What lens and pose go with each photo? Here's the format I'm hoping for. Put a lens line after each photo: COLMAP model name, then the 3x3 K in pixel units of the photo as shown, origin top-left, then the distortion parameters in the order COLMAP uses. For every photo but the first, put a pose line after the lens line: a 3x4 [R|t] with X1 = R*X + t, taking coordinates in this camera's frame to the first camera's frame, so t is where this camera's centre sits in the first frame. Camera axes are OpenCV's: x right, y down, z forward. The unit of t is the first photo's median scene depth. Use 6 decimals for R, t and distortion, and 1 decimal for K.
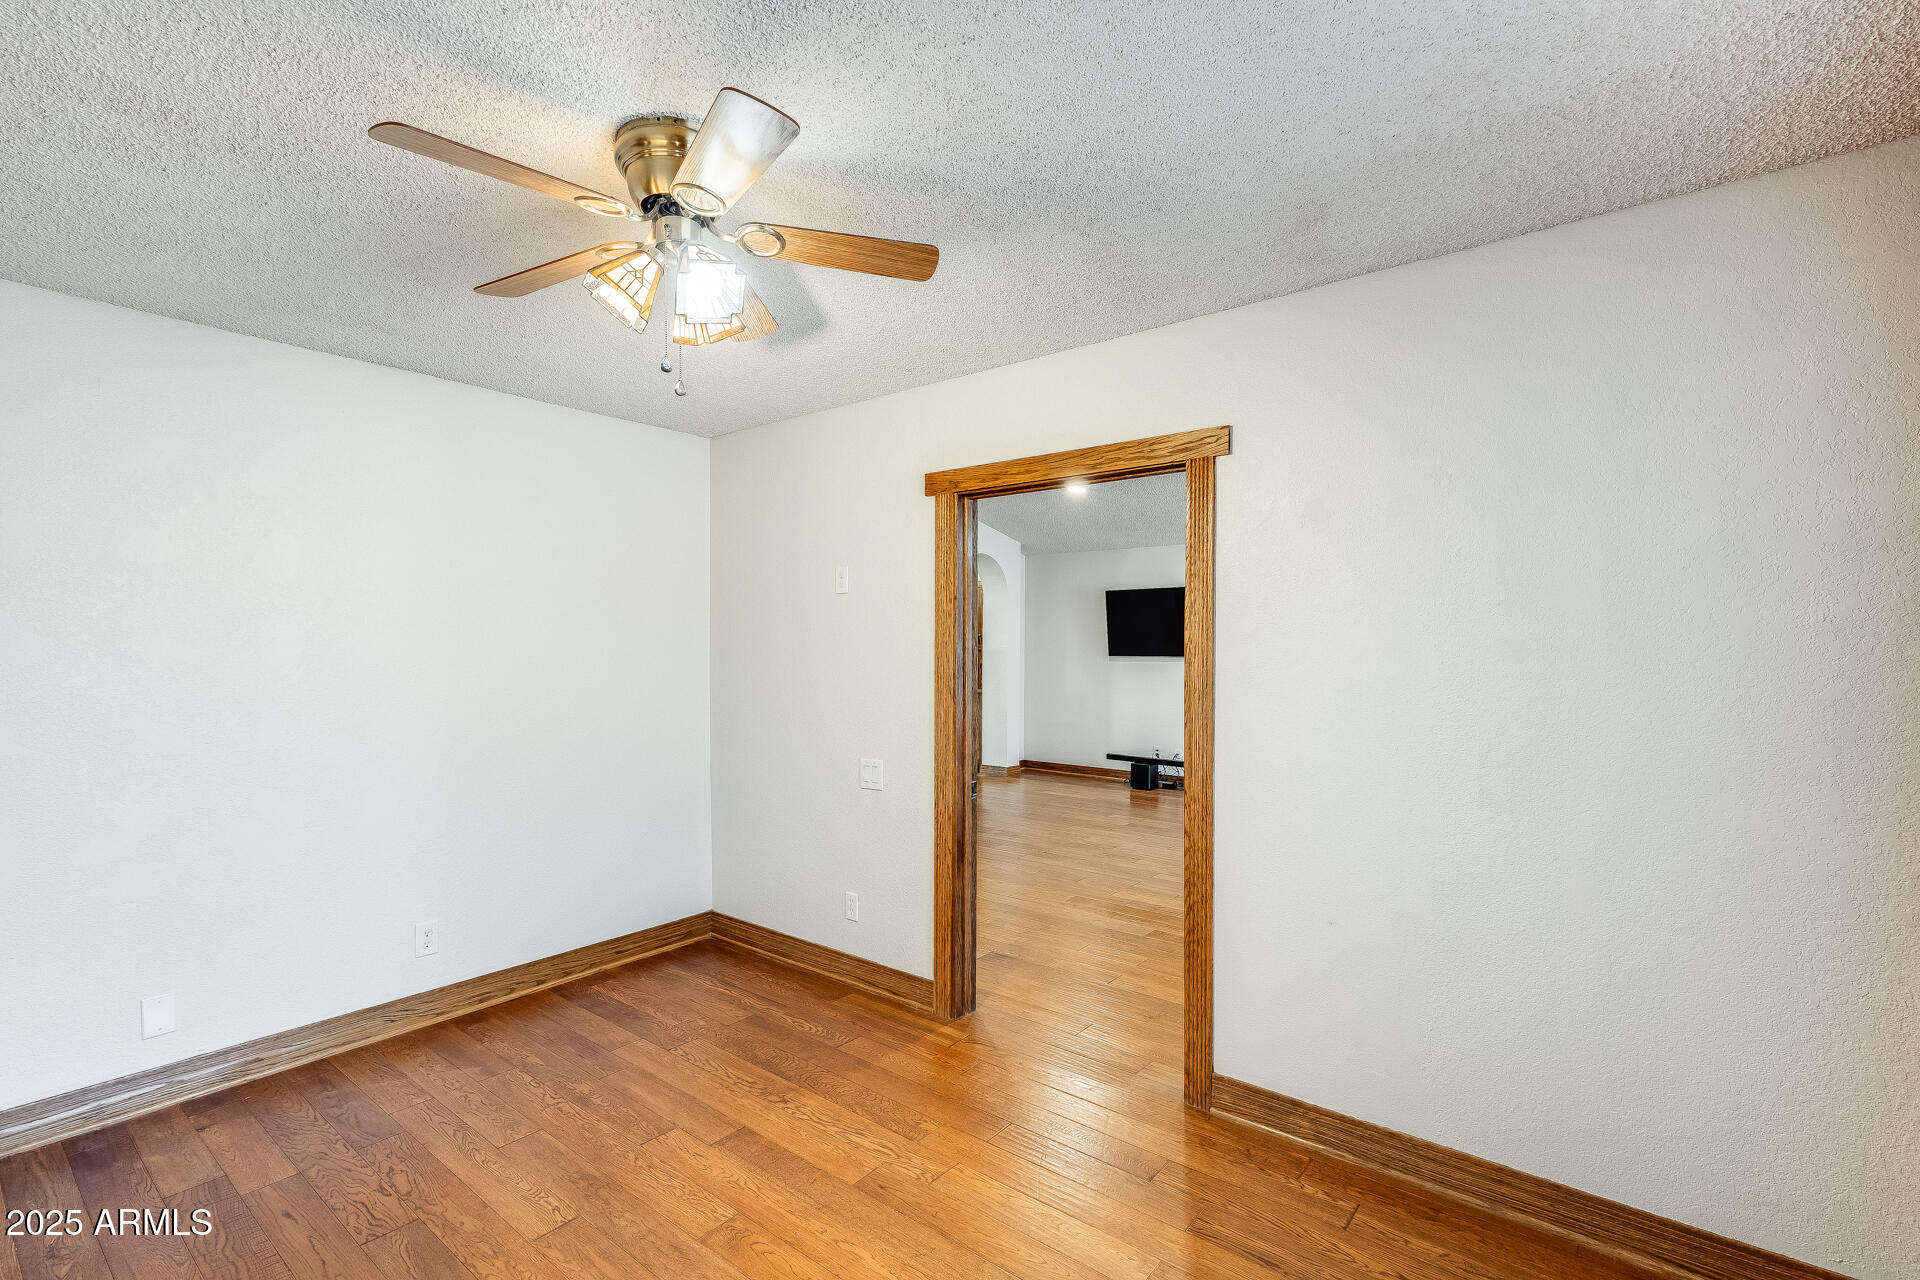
lens RADIAL K [[878.7, 0, 962.4], [0, 878.7, 658.4], [0, 0, 1]] dist [0.005386, -0.000008]
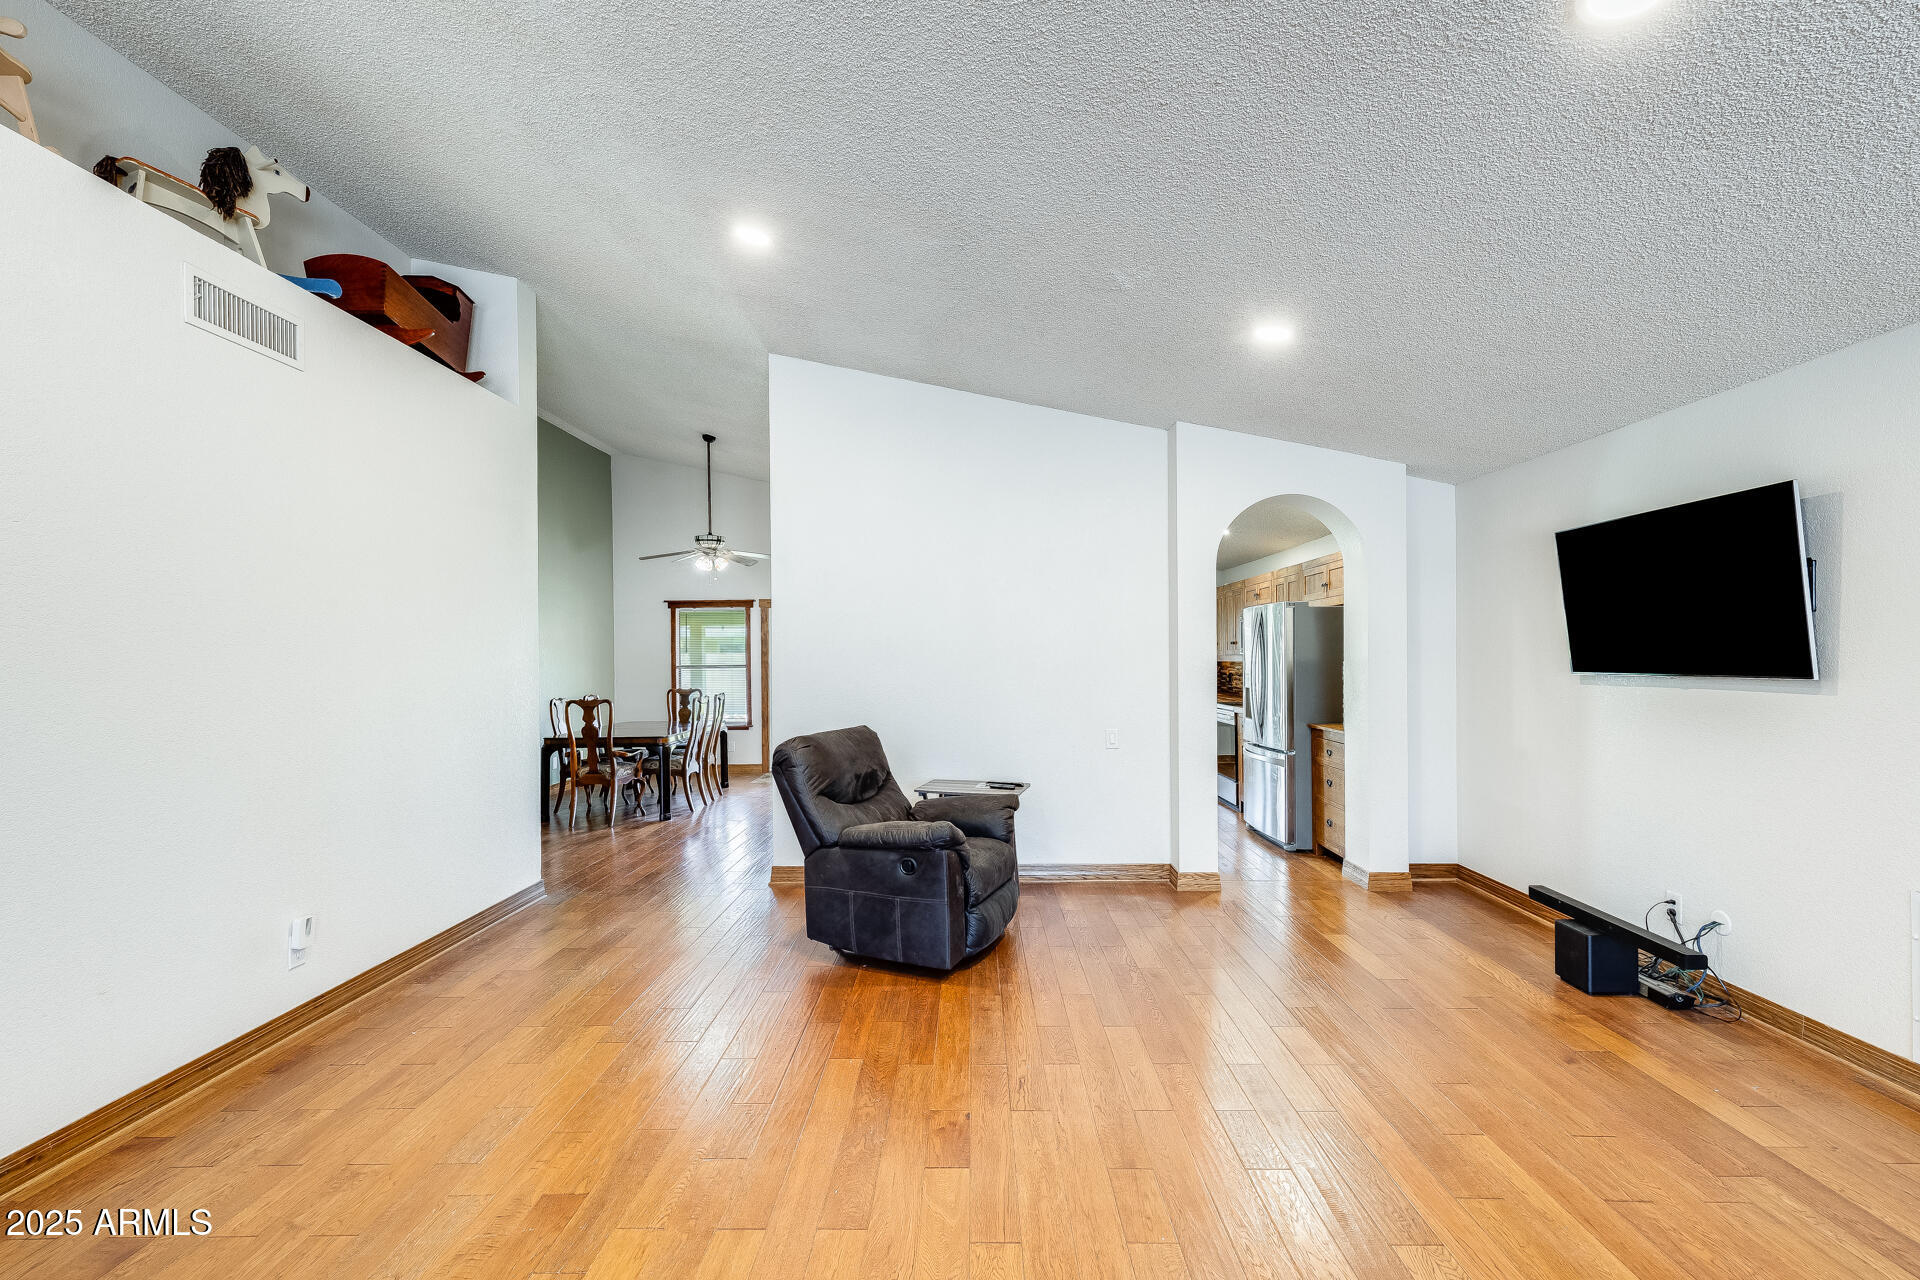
lens RADIAL K [[862.0, 0, 962.0], [0, 862.0, 661.9], [0, 0, 1]] dist [0.004248, -0.000738]
pose [[0.616158, -0.000302, -0.787623, 0.332320], [-0.005998, 0.999969, -0.005076, -0.004610], [0.787600, 0.007852, 0.616137, 0.477863]]
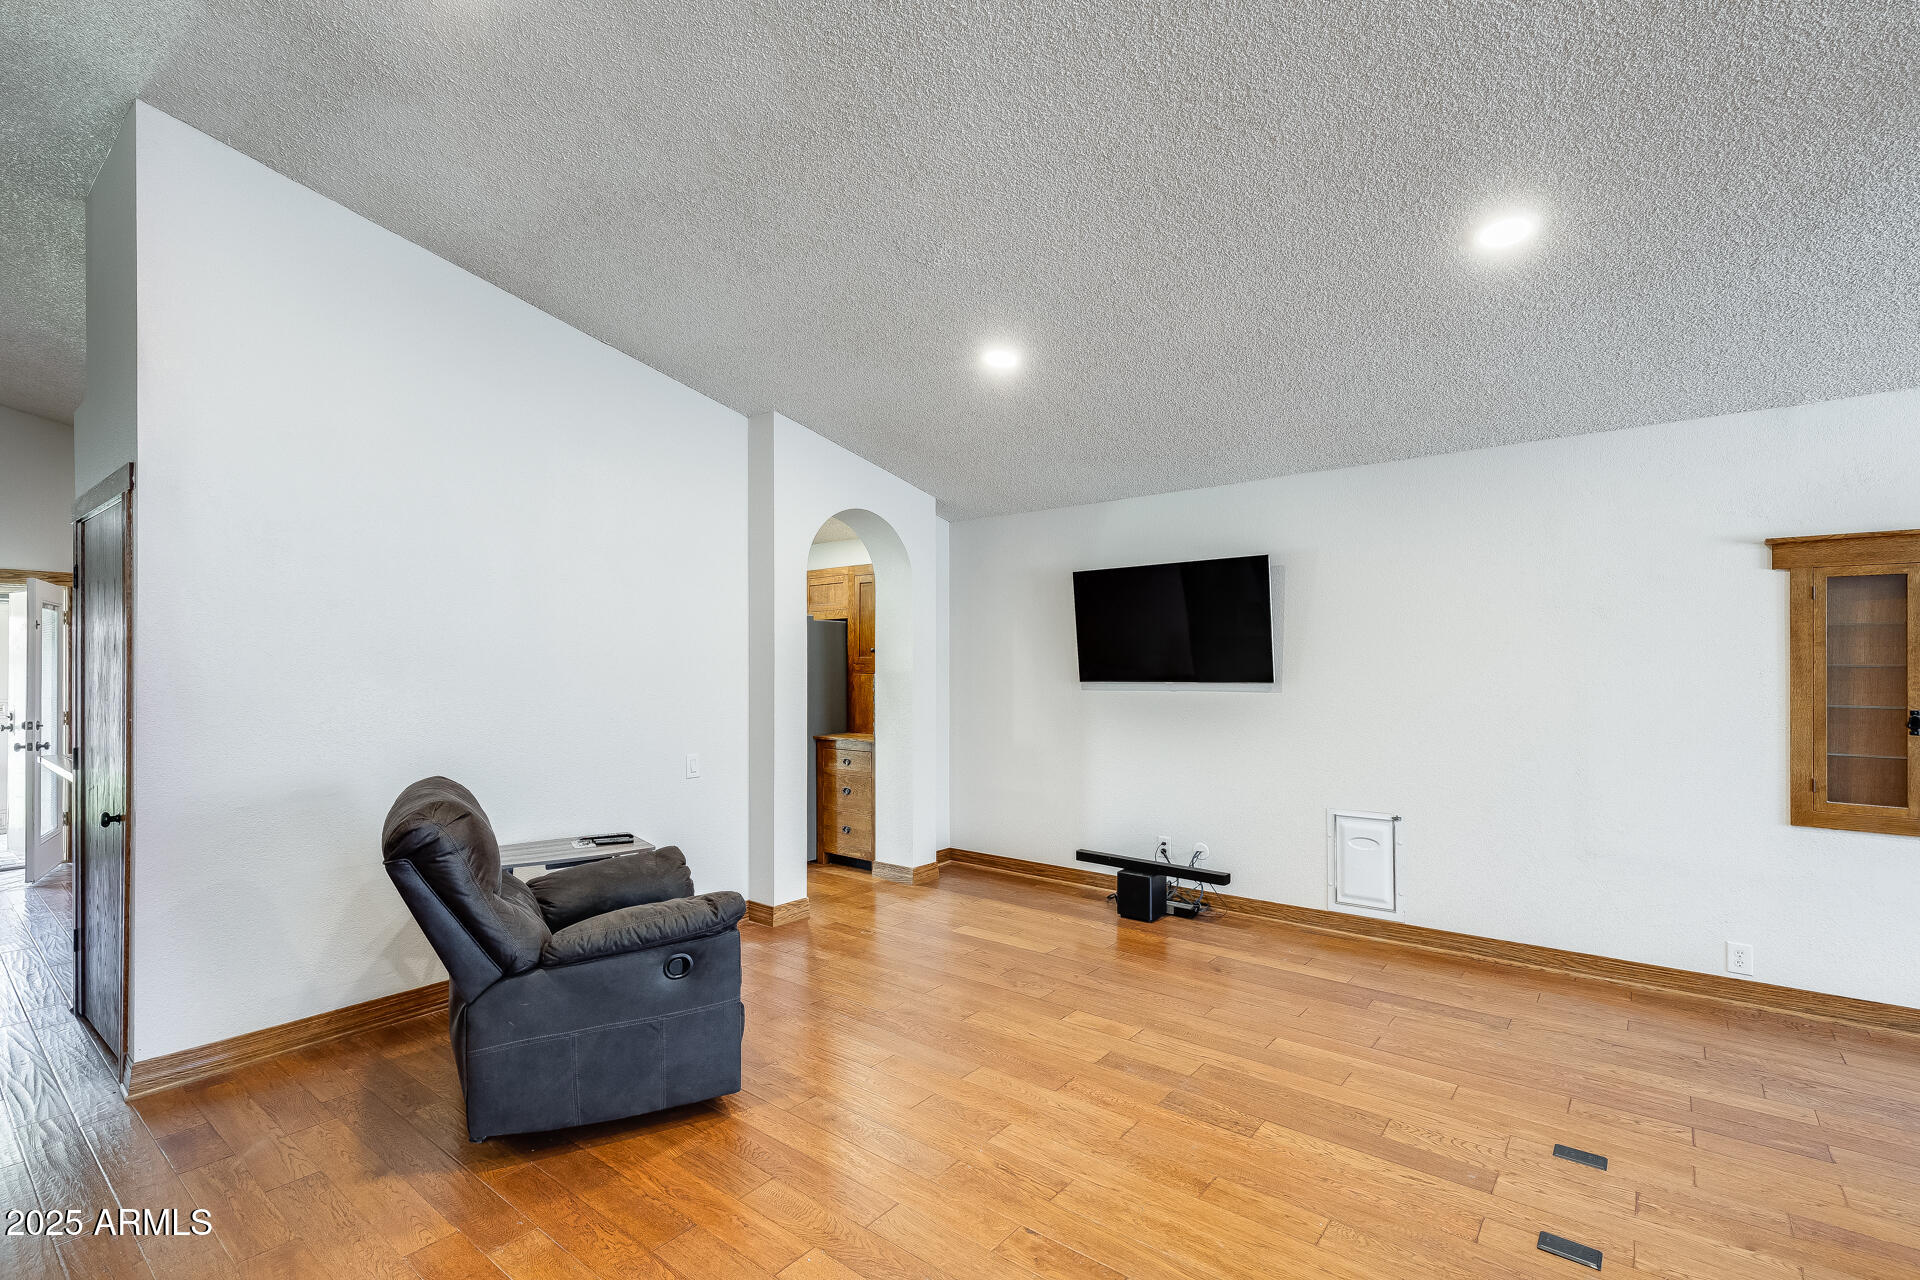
lens RADIAL K [[868.4, 0, 964.2], [0, 868.4, 655.3], [0, 0, 1]] dist [0.002945, 0.000188]
pose [[0.999973, -0.007324, 0.000449, 0.089475], [0.007334, 0.999592, -0.027605, -0.004774], [-0.000247, 0.027607, 0.999619, 0.417383]]
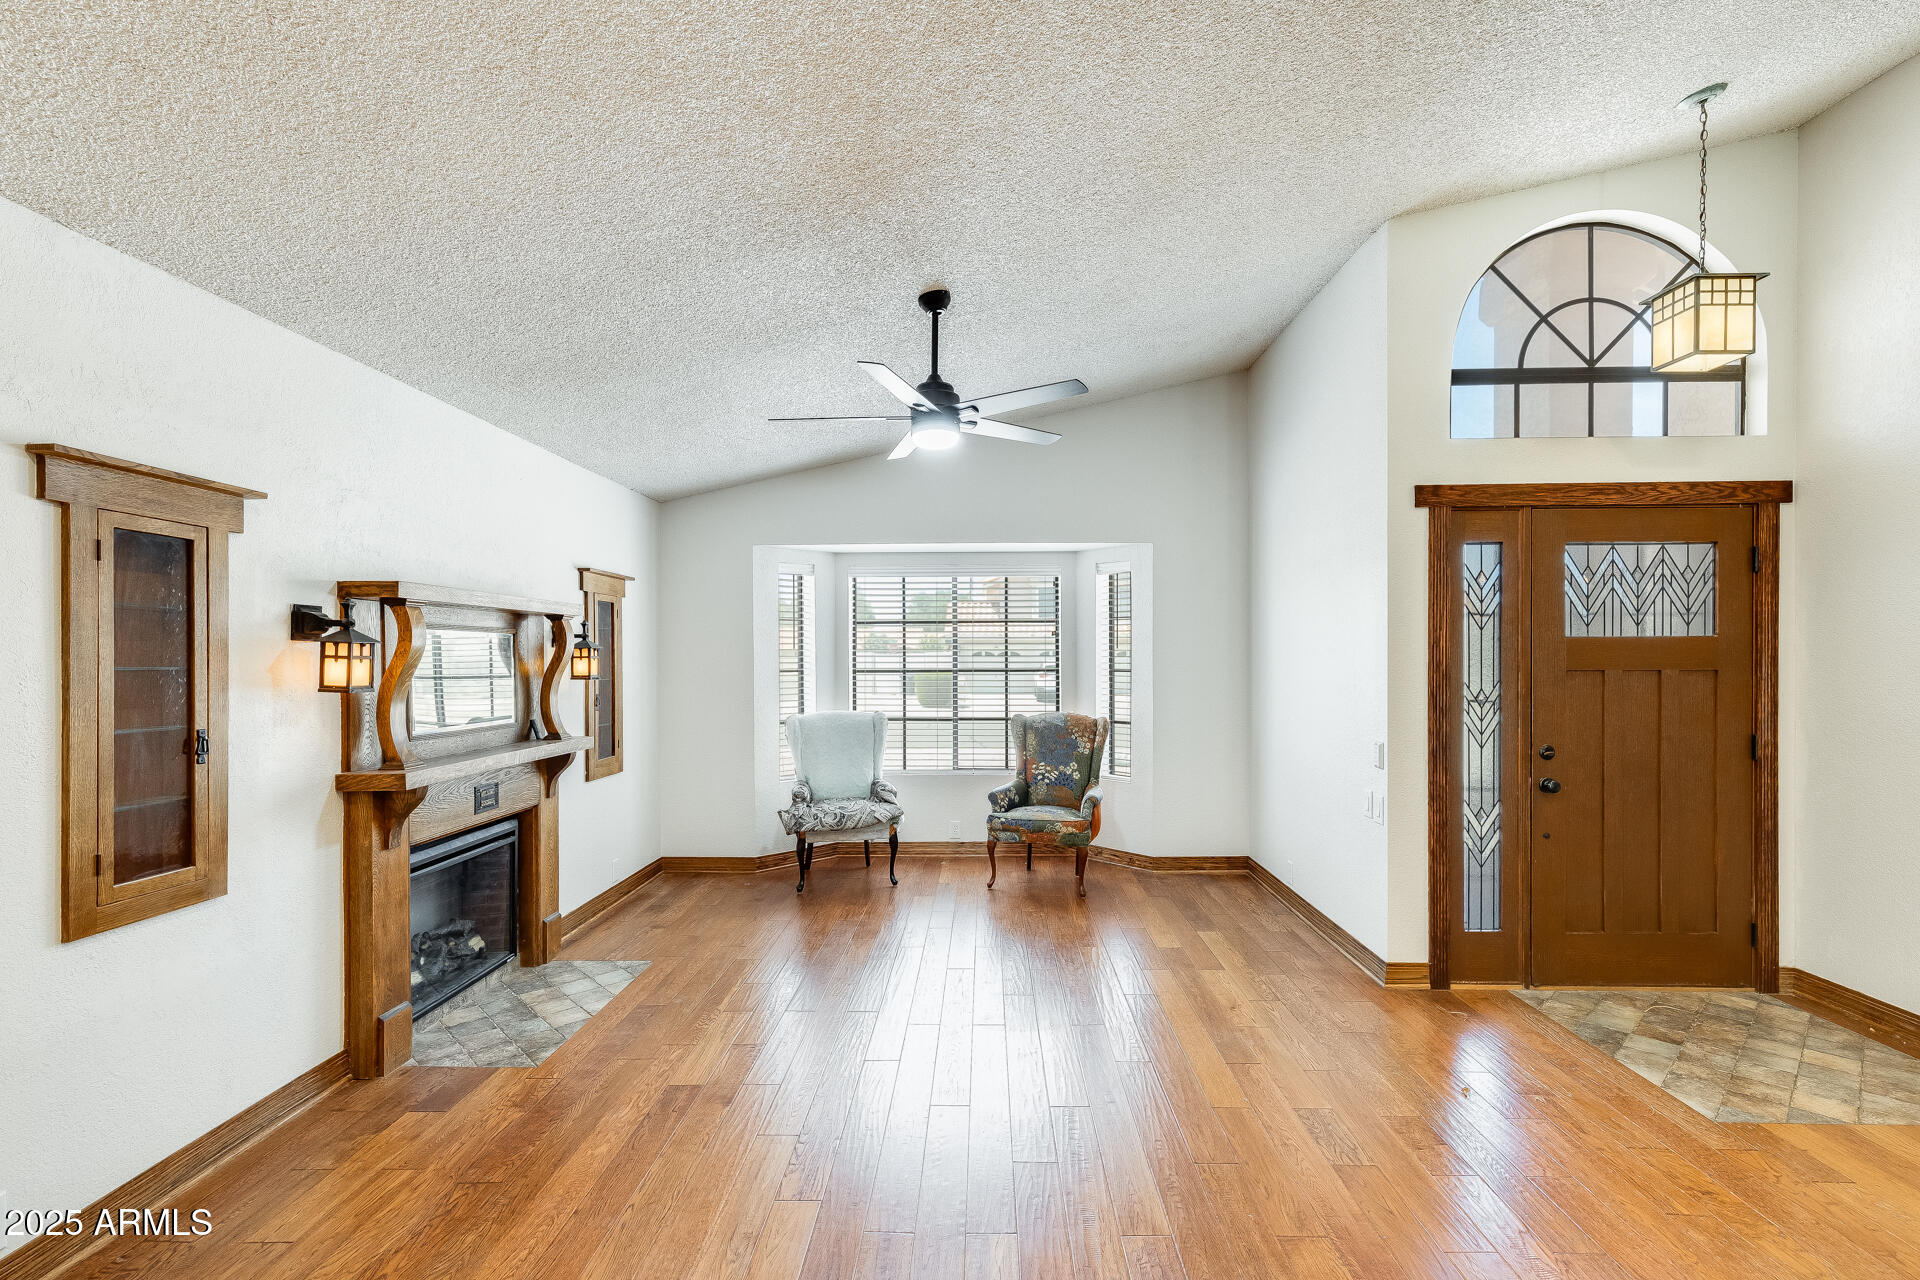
lens RADIAL K [[862.0, 0, 962.0], [0, 862.0, 661.9], [0, 0, 1]] dist [0.004248, -0.000738]
pose [[-0.607343, -0.006025, 0.794417, 0.136941], [0.015530, 0.999690, 0.019454, -0.010758], [-0.794288, 0.024153, -0.607062, 0.751306]]
